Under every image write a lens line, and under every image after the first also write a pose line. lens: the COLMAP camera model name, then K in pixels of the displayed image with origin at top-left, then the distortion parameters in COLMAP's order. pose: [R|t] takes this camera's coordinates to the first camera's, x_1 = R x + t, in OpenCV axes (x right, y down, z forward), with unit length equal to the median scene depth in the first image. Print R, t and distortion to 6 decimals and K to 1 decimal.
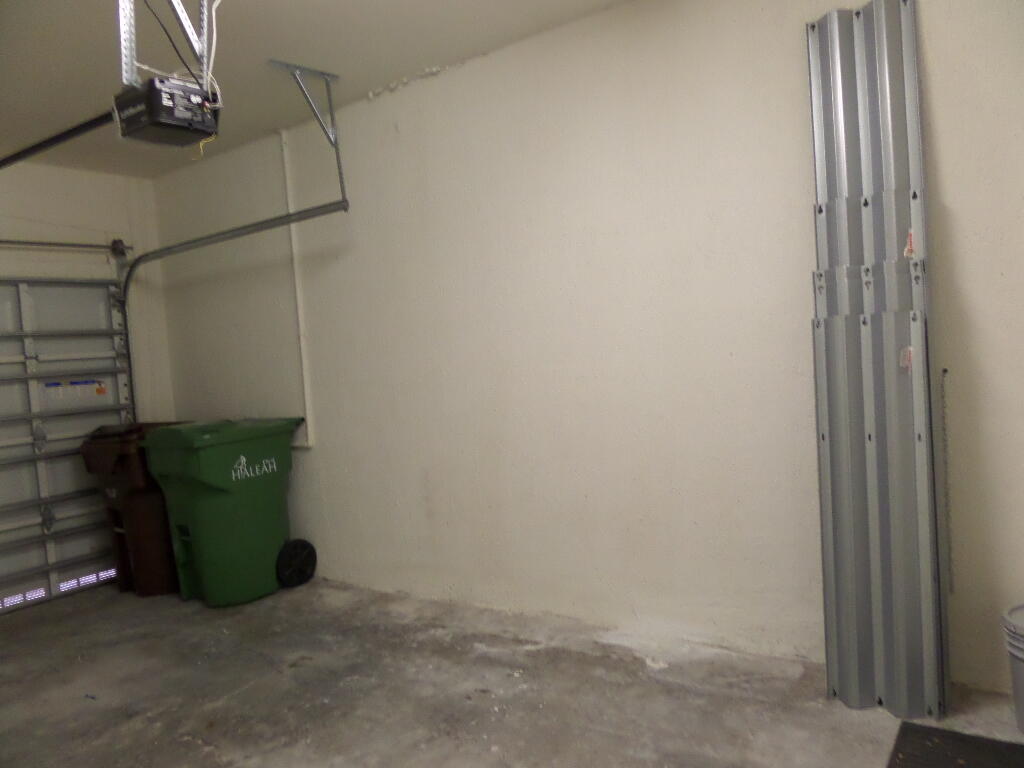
lens RADIAL K [[753.5, 0, 514.6], [0, 753.5, 382.2], [0, 0, 1]] dist [-0.002853, 0.001616]
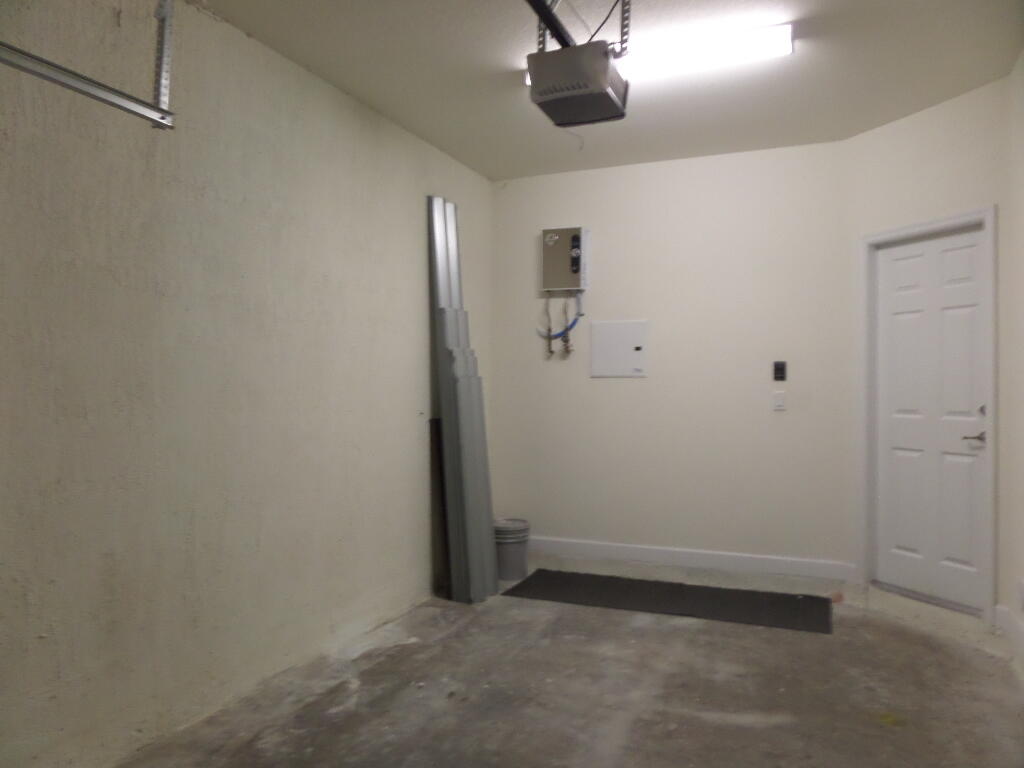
lens RADIAL K [[753.5, 0, 514.6], [0, 753.5, 382.2], [0, 0, 1]] dist [-0.002853, 0.001616]
pose [[-0.199114, 0.077536, 0.976904, -1.066268], [0.060981, 0.995914, -0.066616, 0.043940], [-0.978077, 0.046308, -0.203029, 1.043268]]
